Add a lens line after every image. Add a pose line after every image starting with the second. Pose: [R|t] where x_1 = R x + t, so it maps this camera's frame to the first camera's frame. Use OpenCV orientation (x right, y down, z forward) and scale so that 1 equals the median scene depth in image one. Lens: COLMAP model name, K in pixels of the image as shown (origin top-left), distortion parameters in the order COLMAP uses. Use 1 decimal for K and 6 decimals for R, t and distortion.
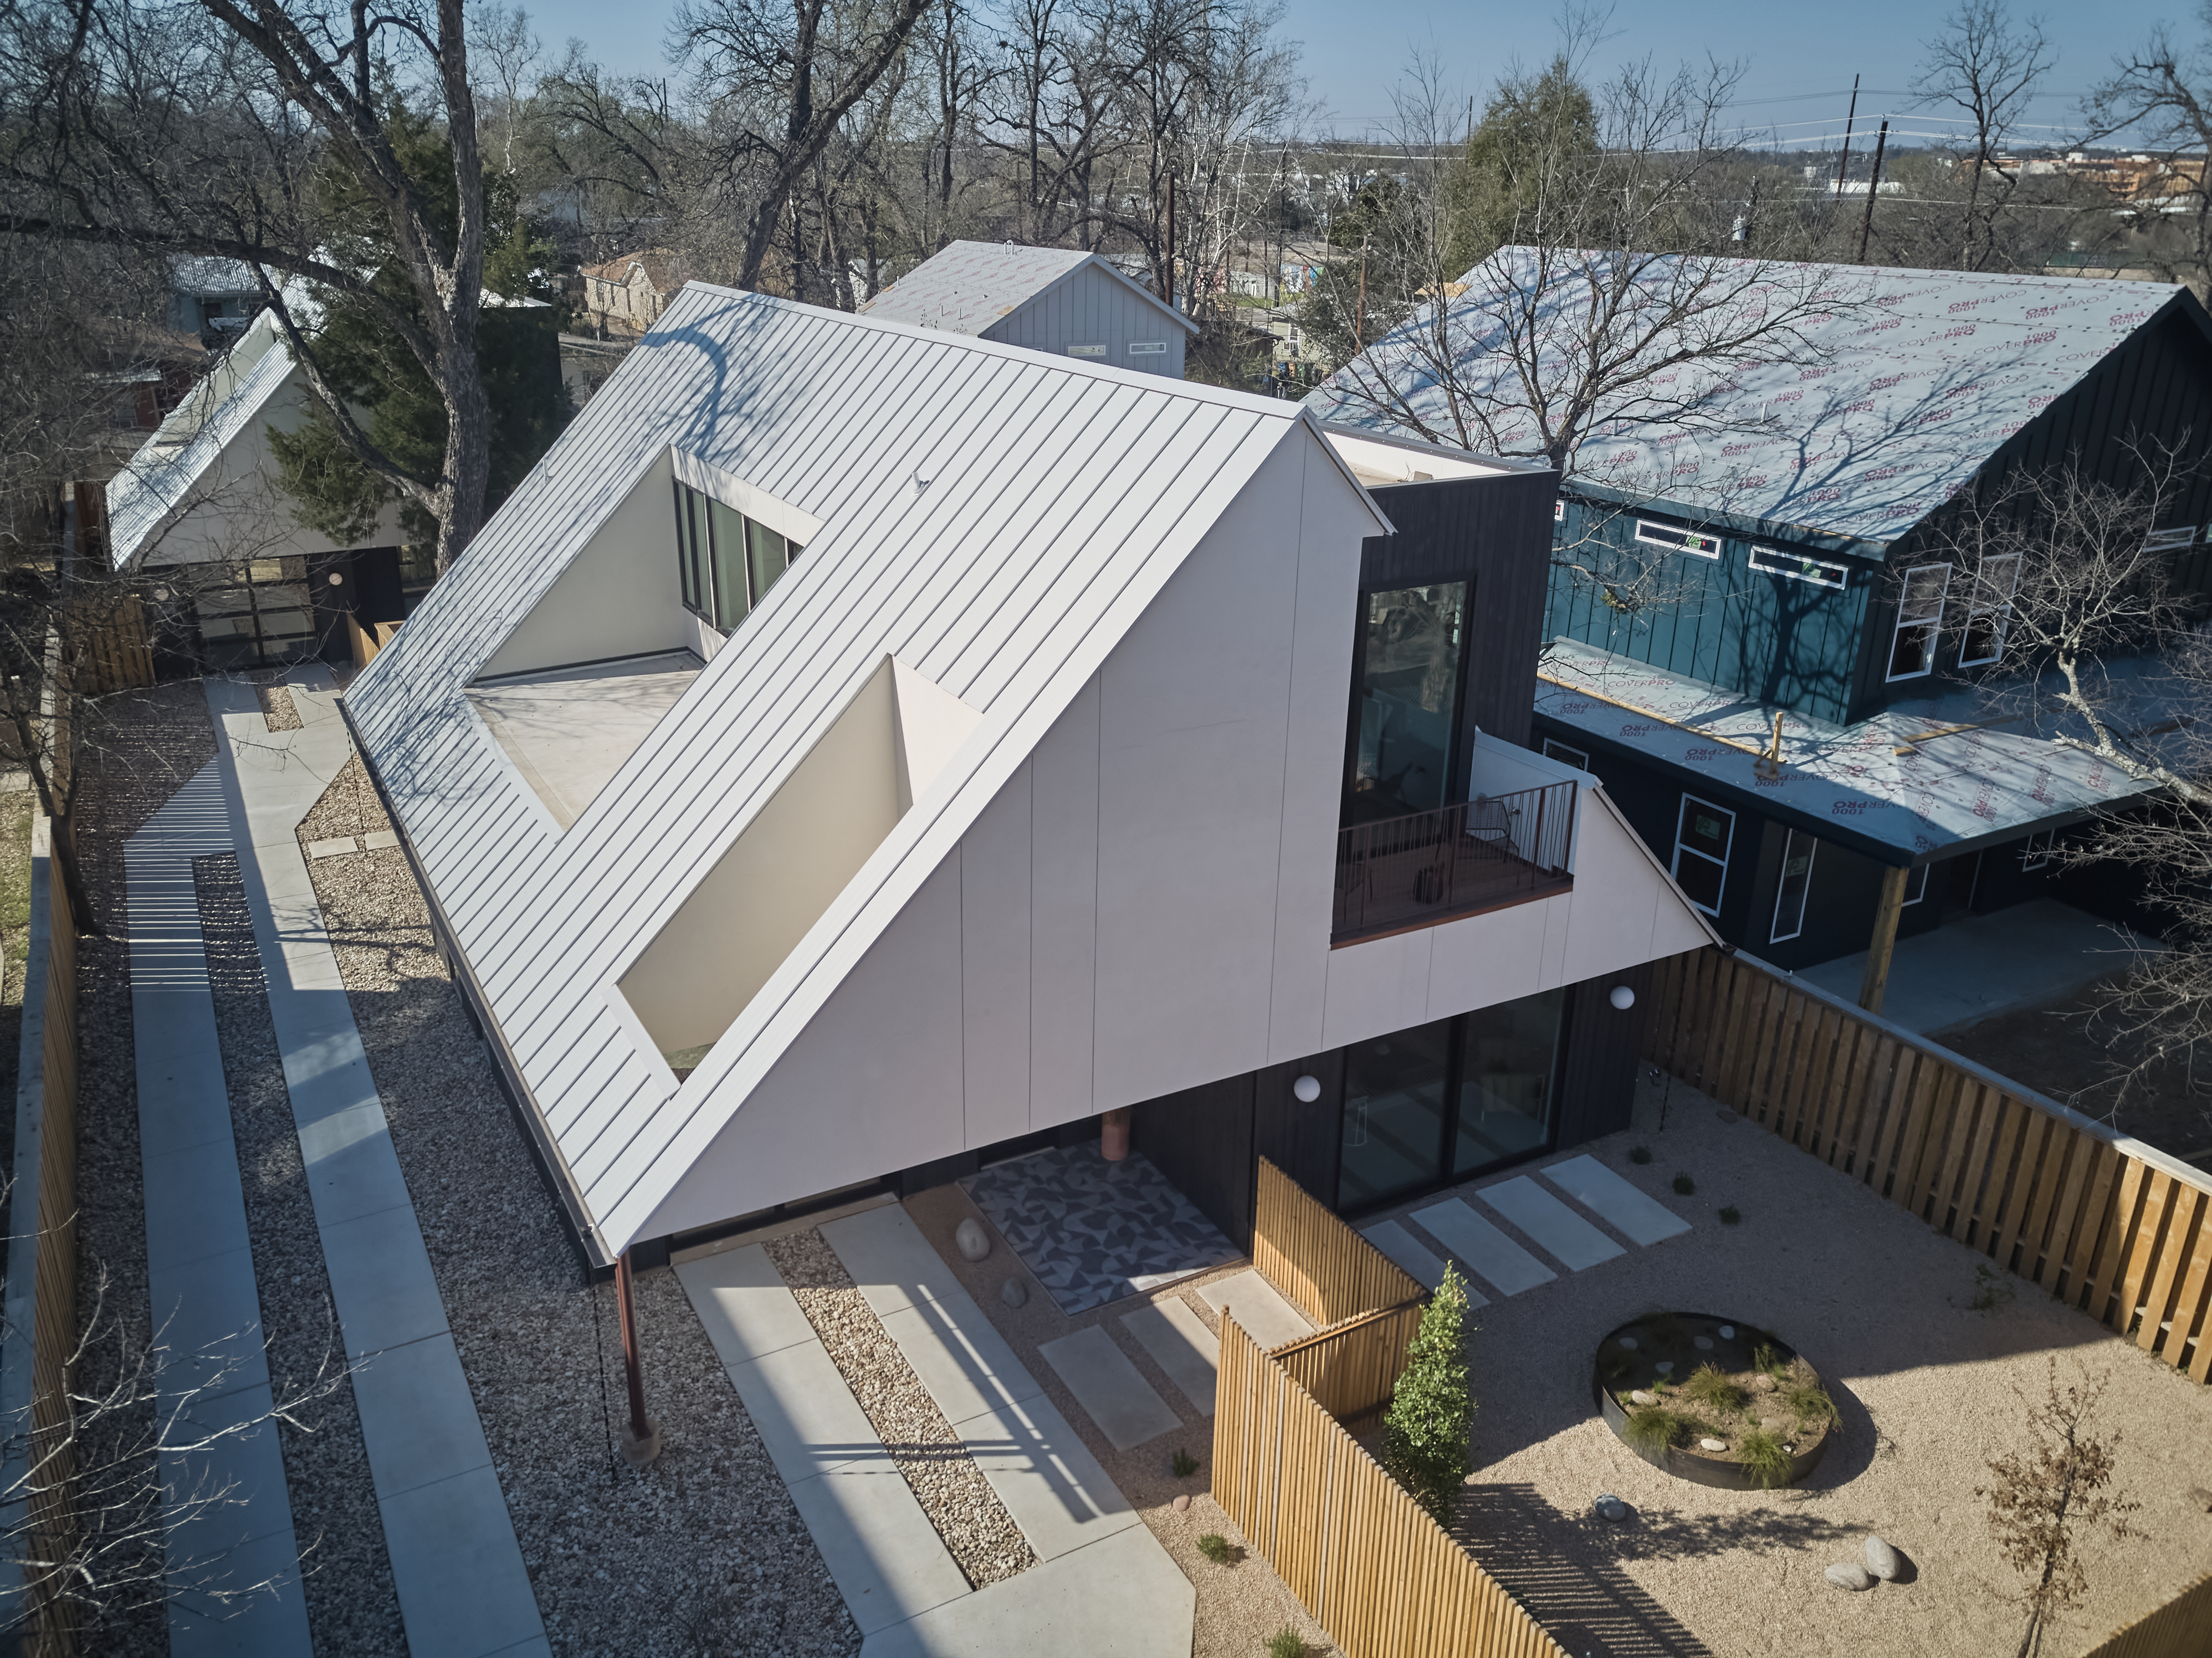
lens RADIAL K [[1698.6, 0, 1106.0], [0, 1698.6, 829.0], [0, 0, 1]] dist [0.005401, -0.006455]
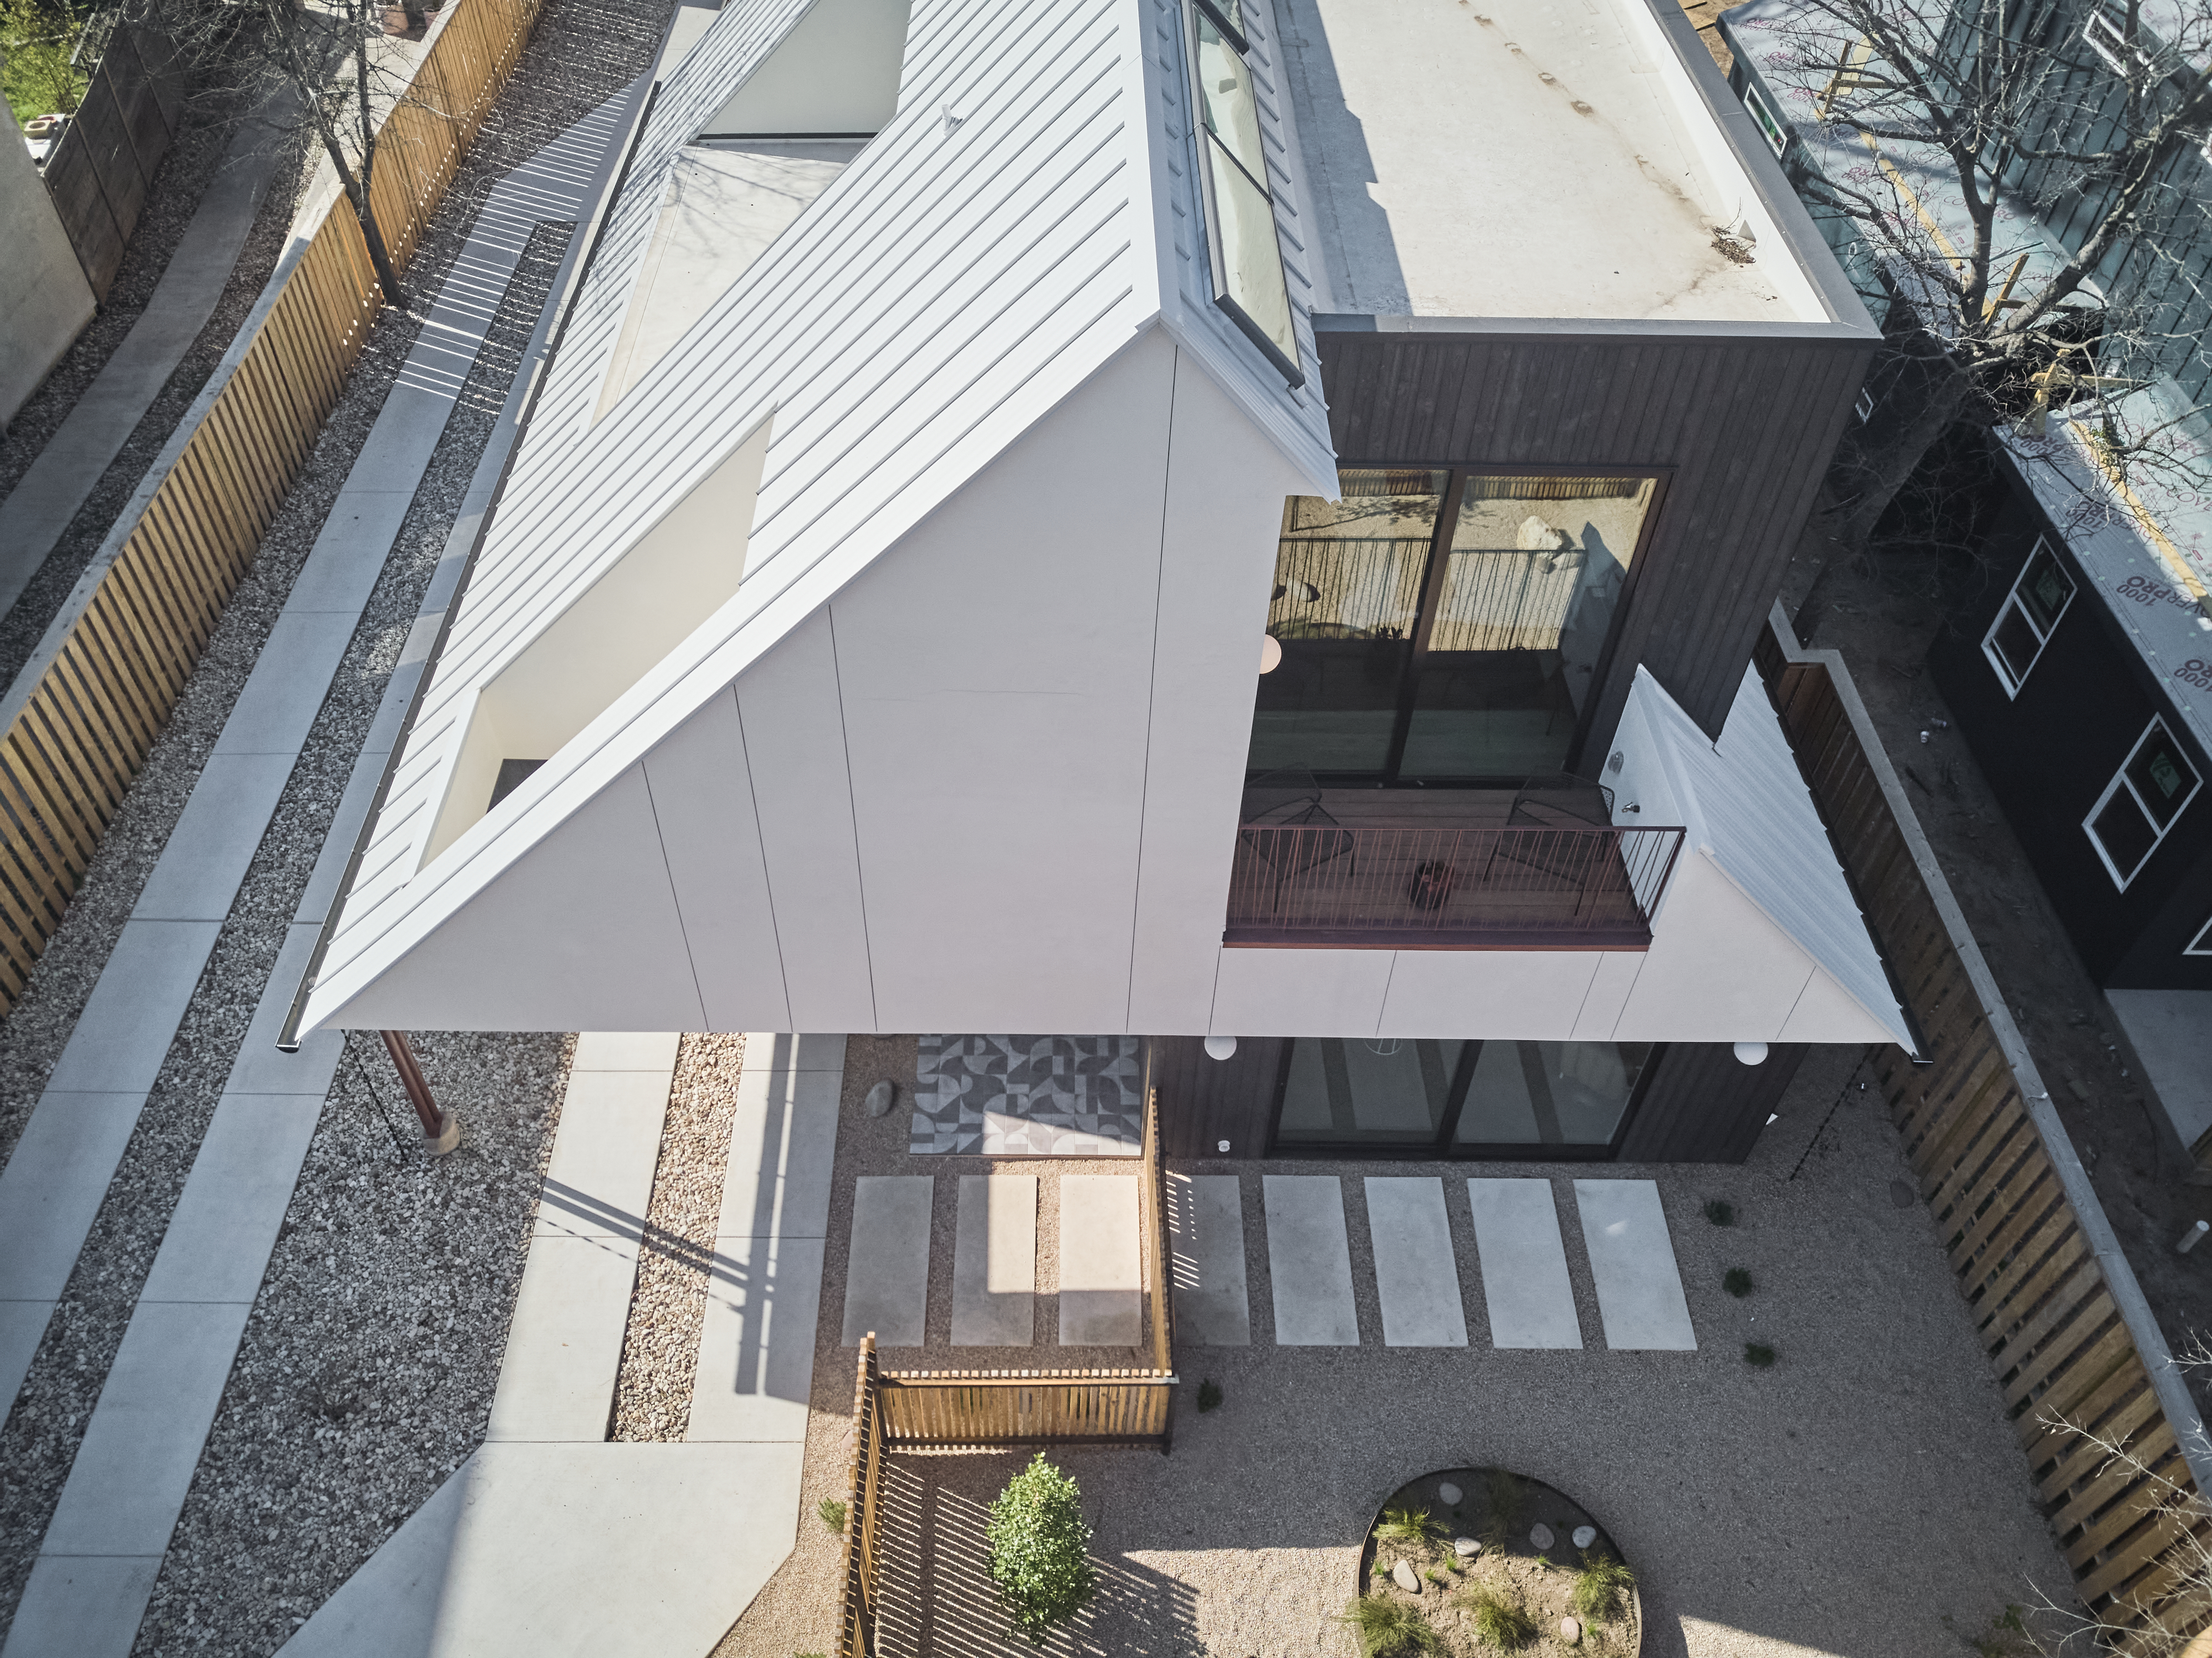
lens RADIAL K [[1698.6, 0, 1106.0], [0, 1698.6, 829.0], [0, 0, 1]] dist [0.005401, -0.006455]
pose [[0.876163, 0.357703, -0.323090, 0.297399], [-0.186810, 0.869895, 0.456492, -0.294598], [0.444343, -0.339605, 0.828992, 0.349136]]
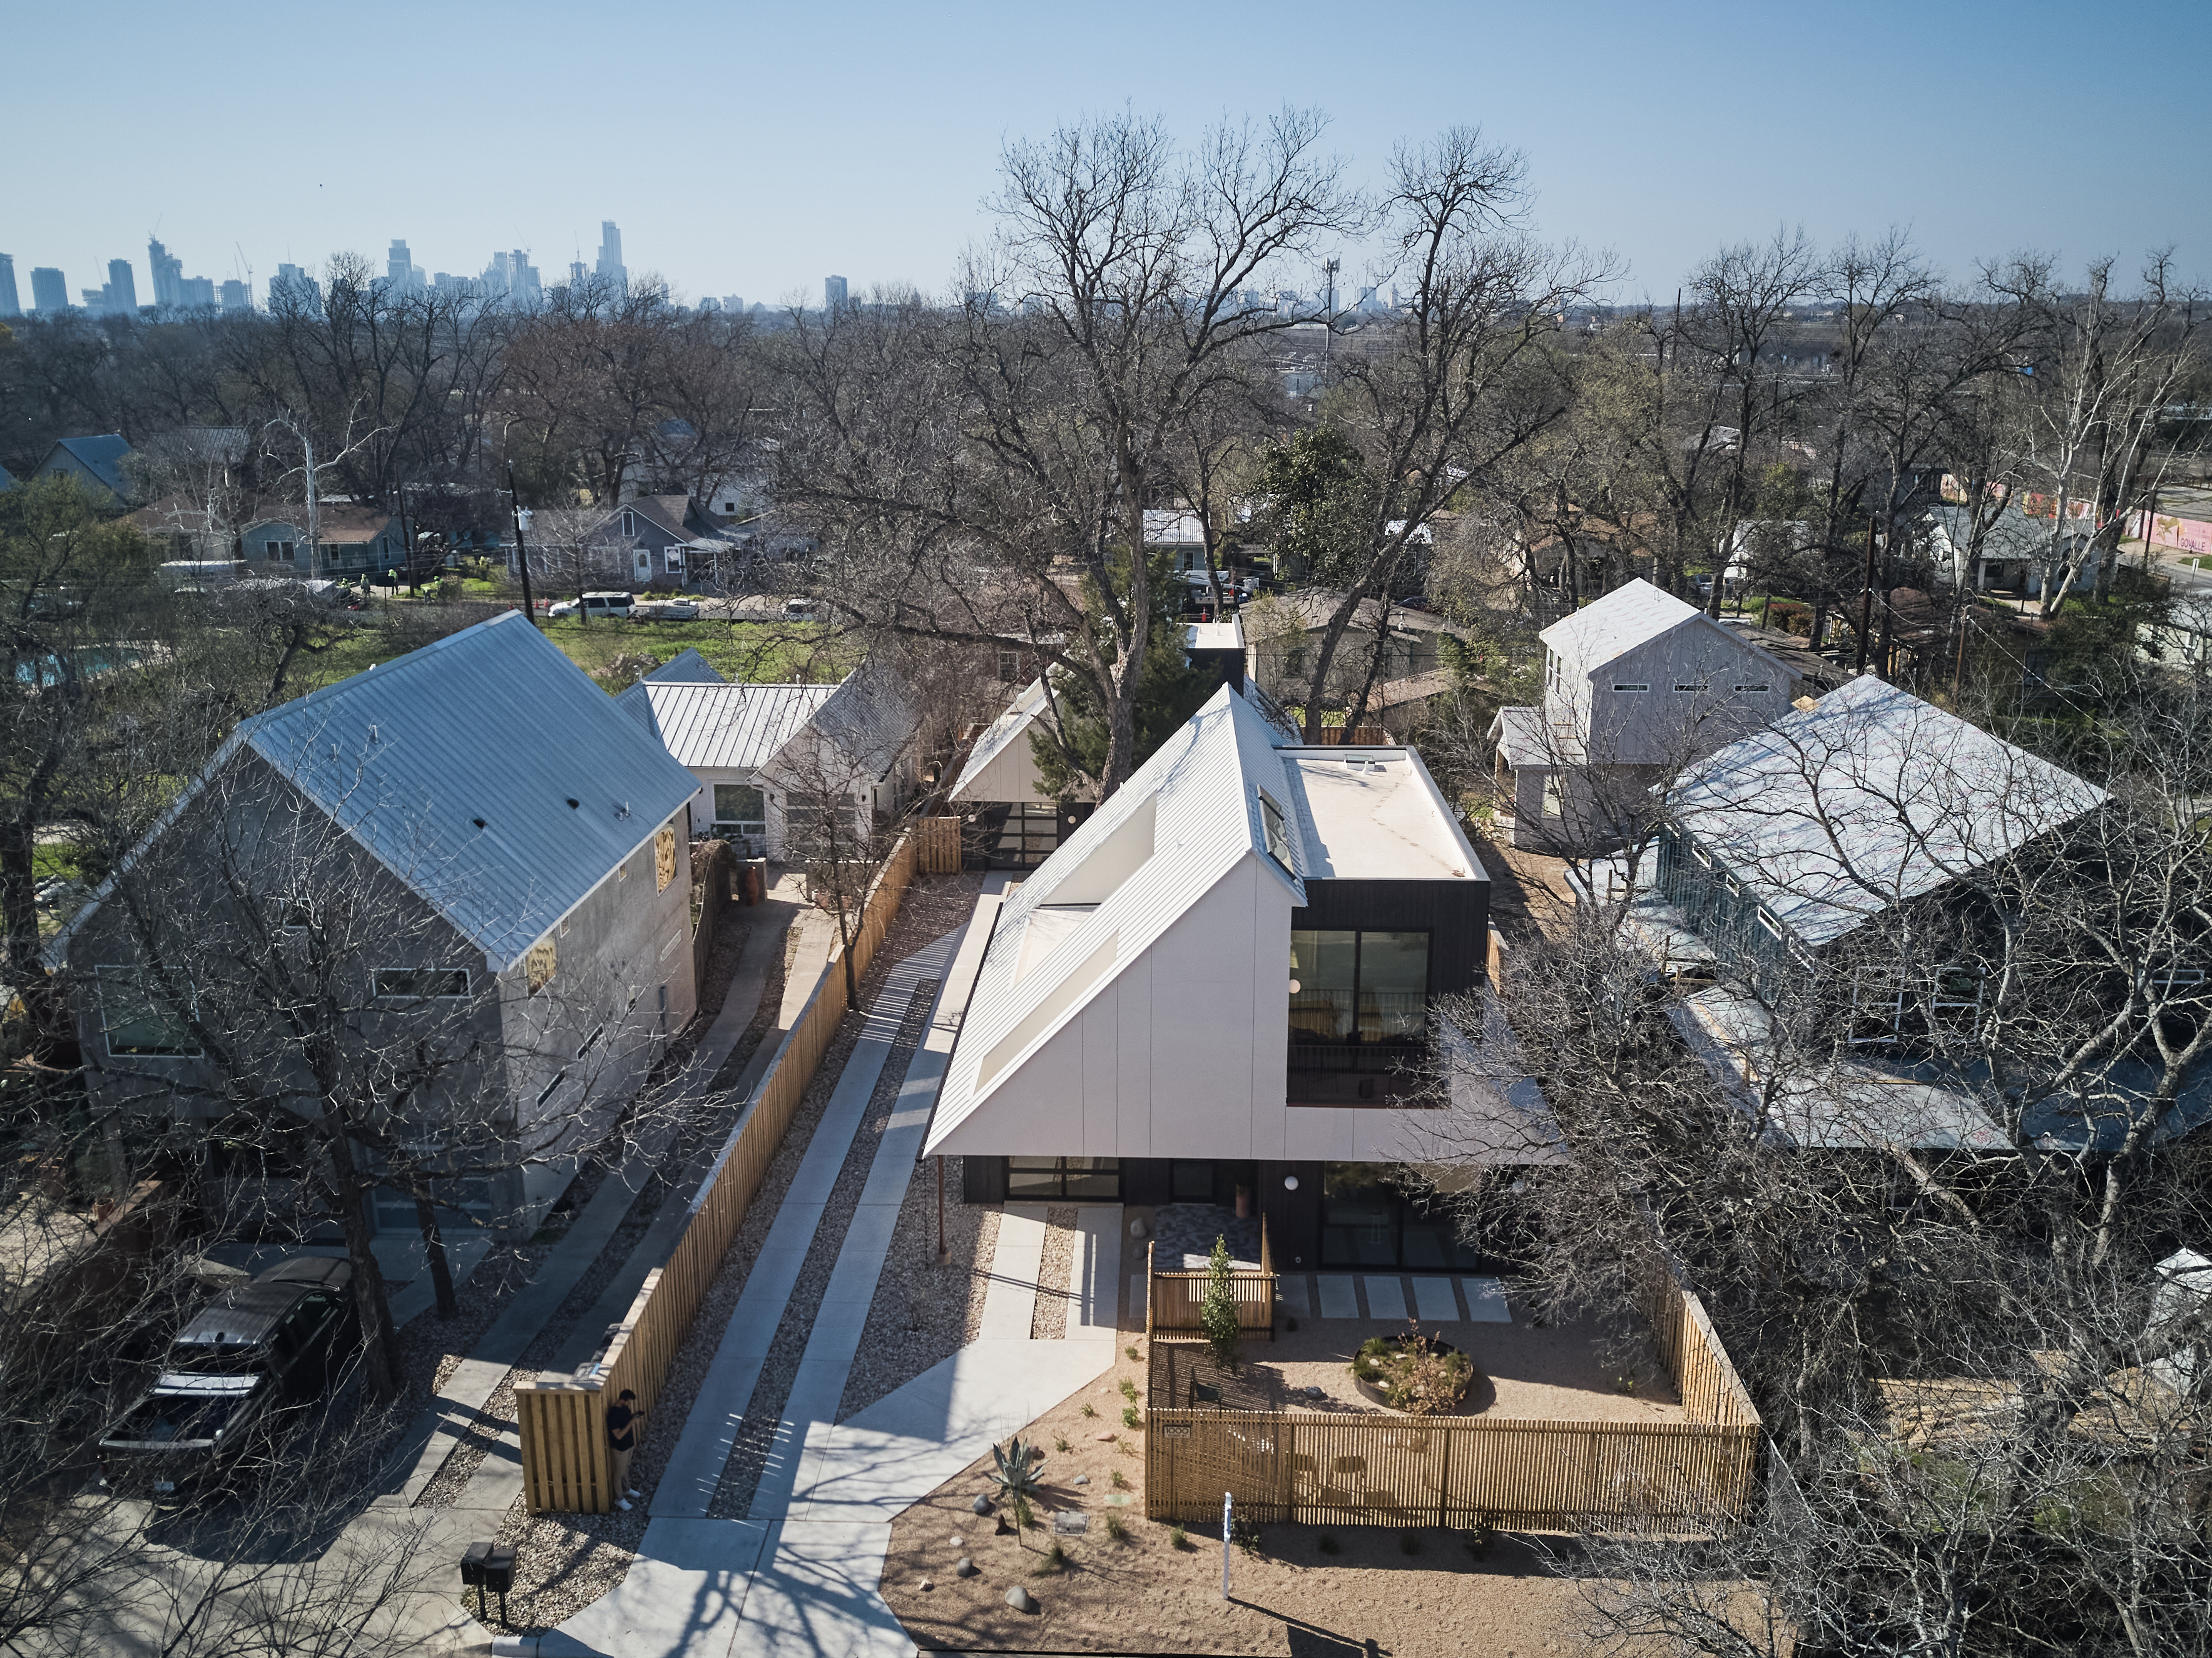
lens RADIAL K [[1841.2, 0, 1098.3], [0, 1841.2, 851.1], [0, 0, 1]] dist [0.000885, -0.001683]
pose [[0.850031, 0.115323, -0.513954, 0.960166], [-0.168946, 0.983878, -0.058655, -0.053420], [0.498904, 0.136689, 0.855810, -0.927300]]
